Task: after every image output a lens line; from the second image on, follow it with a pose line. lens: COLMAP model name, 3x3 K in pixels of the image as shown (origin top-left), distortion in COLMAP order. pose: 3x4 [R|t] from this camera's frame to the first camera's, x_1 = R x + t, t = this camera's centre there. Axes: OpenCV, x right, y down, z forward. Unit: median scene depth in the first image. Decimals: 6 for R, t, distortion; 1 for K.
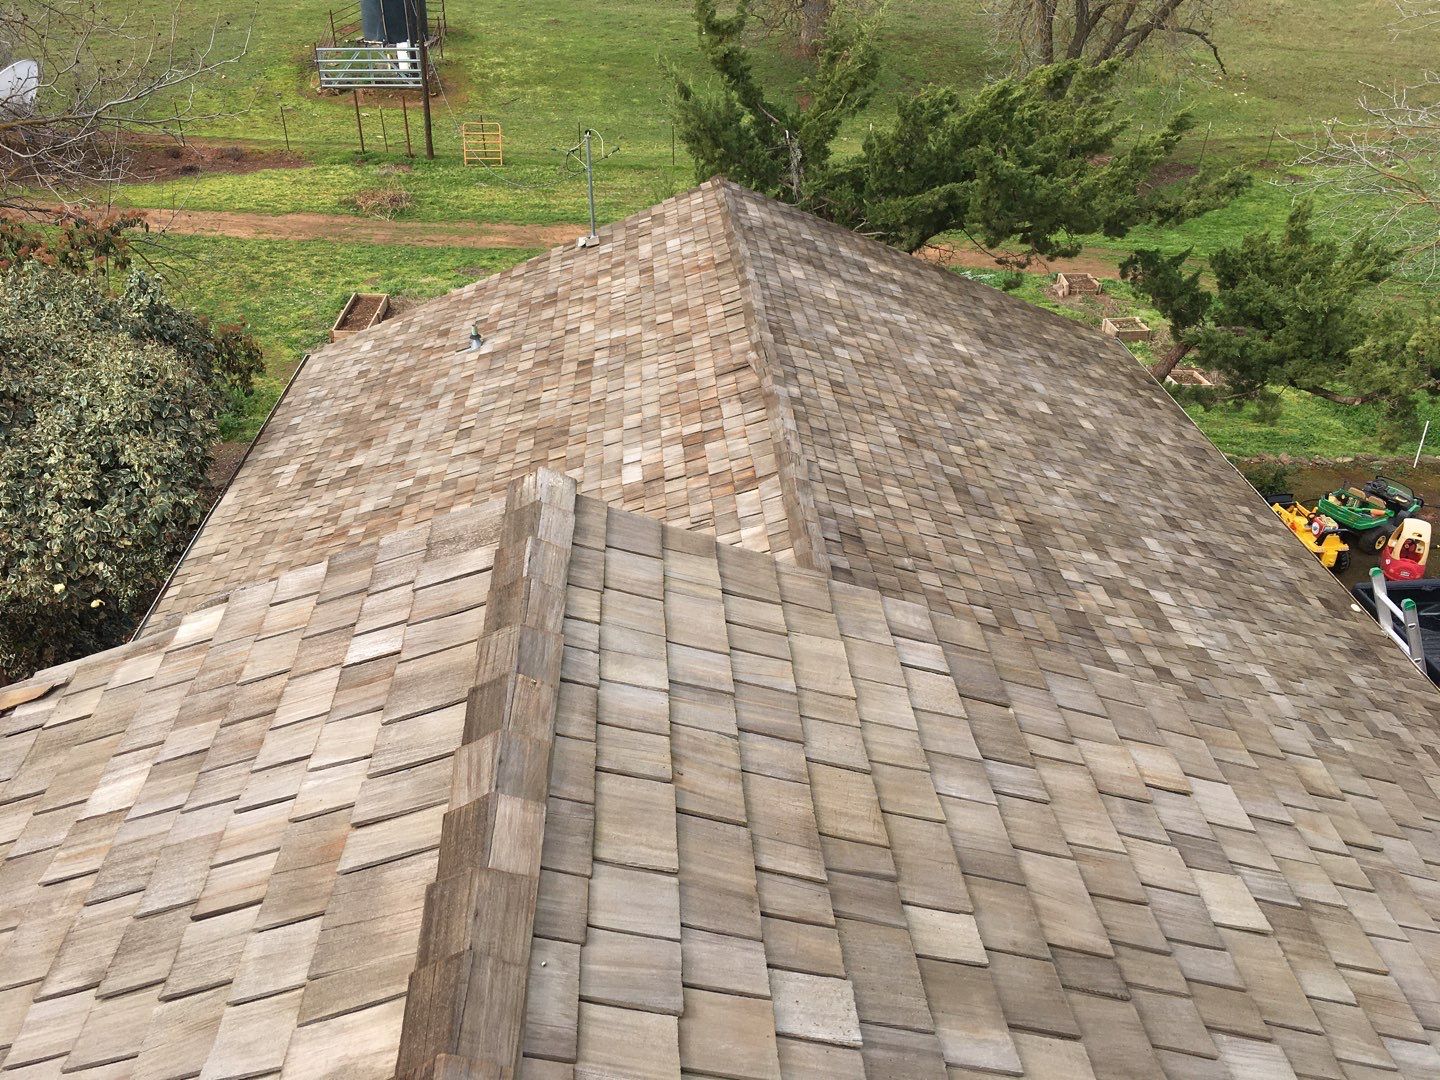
lens RADIAL K [[1223.9, 0, 717.8], [0, 1223.9, 532.2], [0, 0, 1]] dist [0.080896, -0.116956]
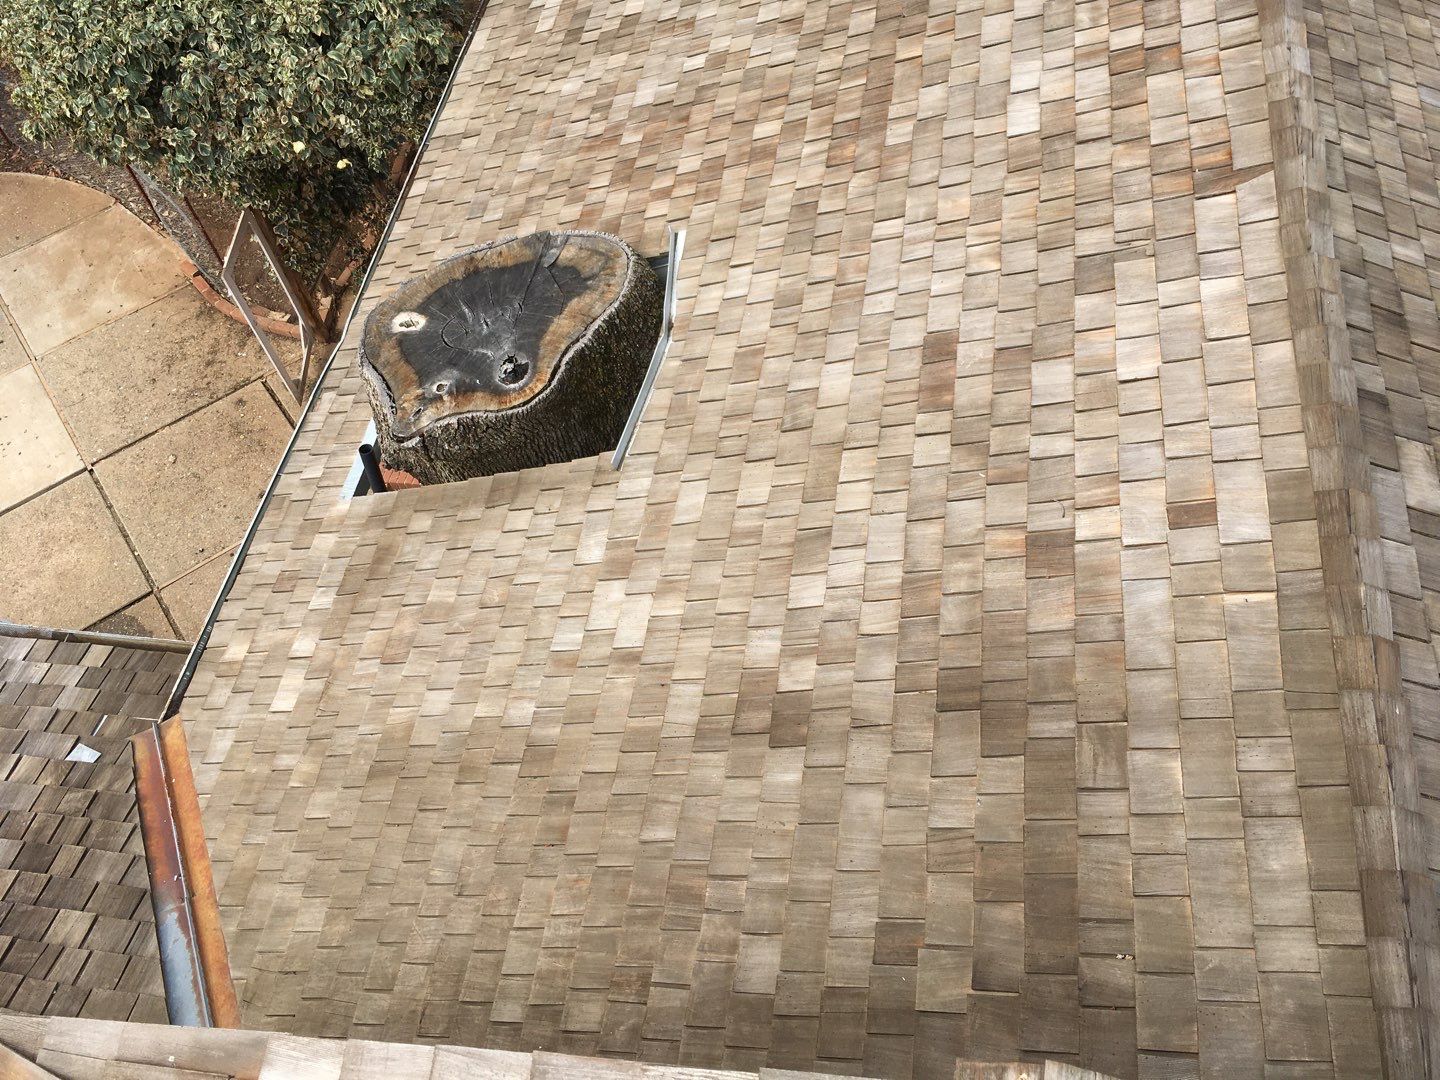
lens RADIAL K [[1223.9, 0, 718.8], [0, 1223.9, 546.4], [0, 0, 1]] dist [0.080896, -0.116956]
pose [[0.972838, 0.134397, -0.188476, -0.062864], [-0.034894, 0.890038, 0.454550, -0.120317], [0.228840, -0.435627, 0.870552, 0.236285]]
